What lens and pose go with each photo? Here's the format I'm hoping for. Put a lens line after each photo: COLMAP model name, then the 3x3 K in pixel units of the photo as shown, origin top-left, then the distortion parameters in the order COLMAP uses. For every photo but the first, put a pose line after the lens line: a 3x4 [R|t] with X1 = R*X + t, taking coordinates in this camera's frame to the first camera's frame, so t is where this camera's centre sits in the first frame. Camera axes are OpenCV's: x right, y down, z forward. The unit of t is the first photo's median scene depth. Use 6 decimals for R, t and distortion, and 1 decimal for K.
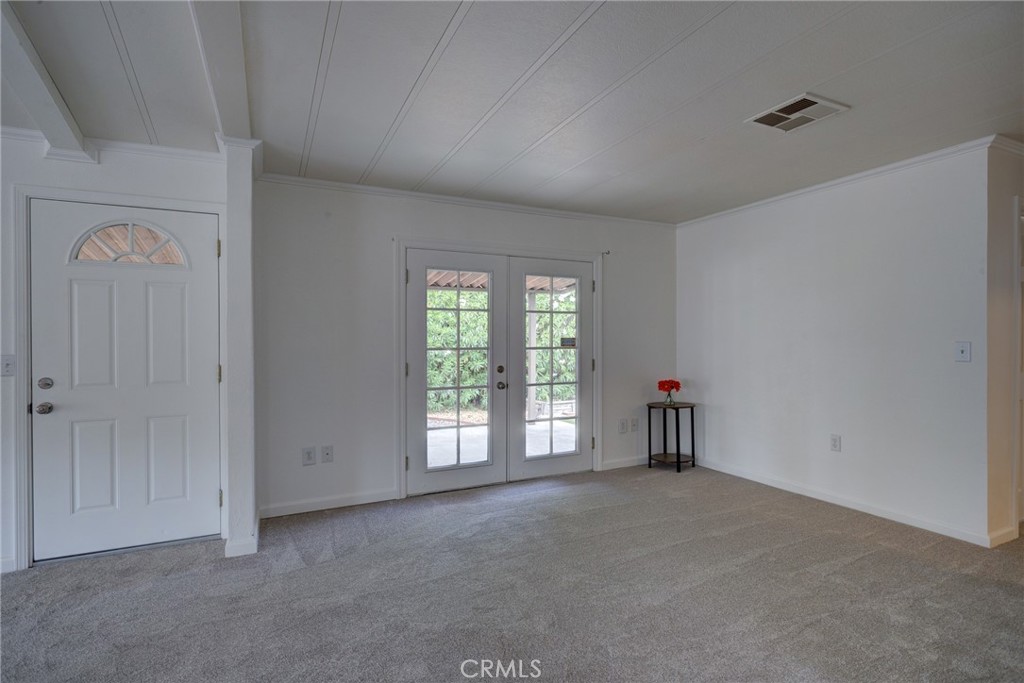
lens RADIAL K [[503.1, 0, 511.5], [0, 503.1, 342.3], [0, 0, 1]] dist [-0.019823, 0.007634]
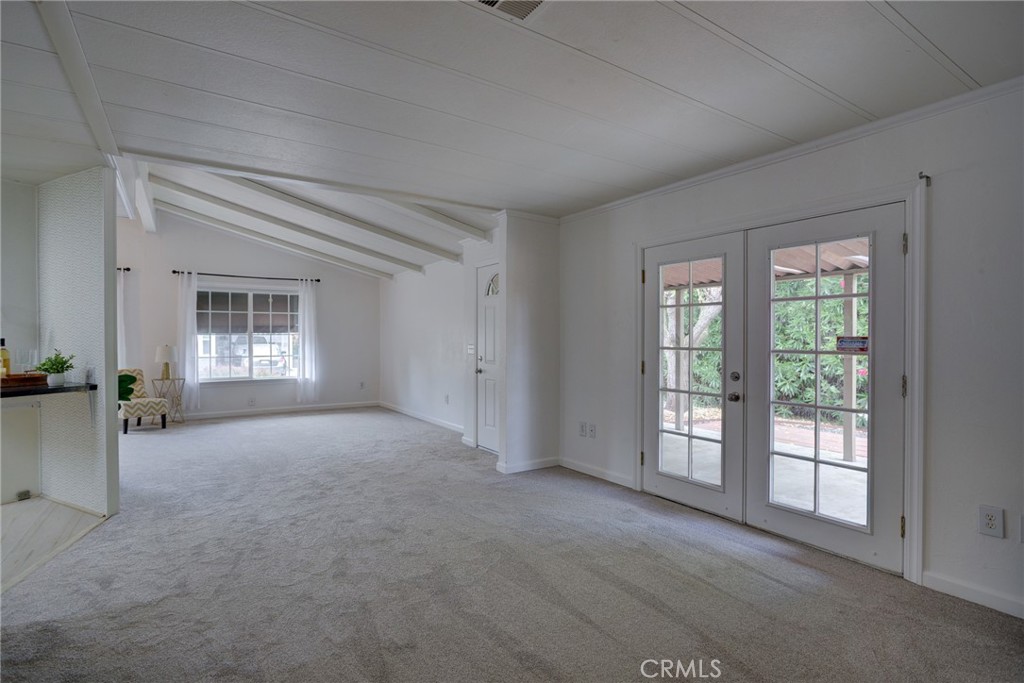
lens RADIAL K [[503.1, 0, 510.2], [0, 503.1, 339.2], [0, 0, 1]] dist [-0.019823, 0.007634]
pose [[0.134344, 0.006595, -0.990913, 0.840469], [-0.009152, 0.999943, 0.005414, -0.006541], [0.990893, 0.008341, 0.134396, 0.643376]]
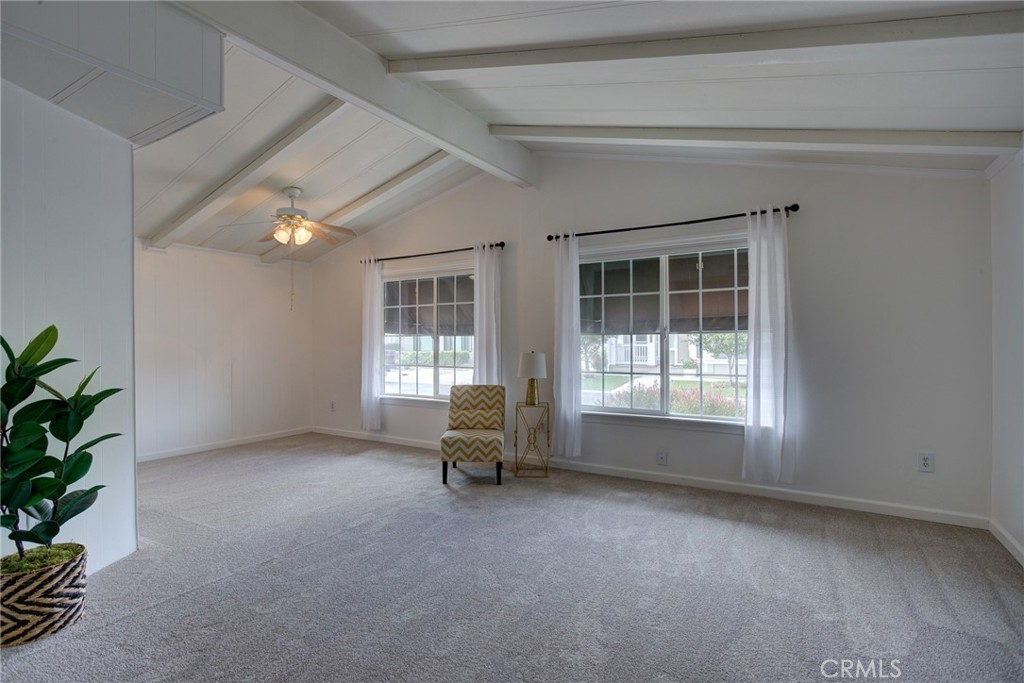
lens RADIAL K [[503.1, 0, 512.0], [0, 503.1, 342.3], [0, 0, 1]] dist [-0.019823, 0.007634]
pose [[-0.846230, 0.009252, -0.532738, -0.589194], [0.003125, 0.999918, 0.012401, 0.000444], [0.532809, 0.008829, -0.846189, 0.627604]]
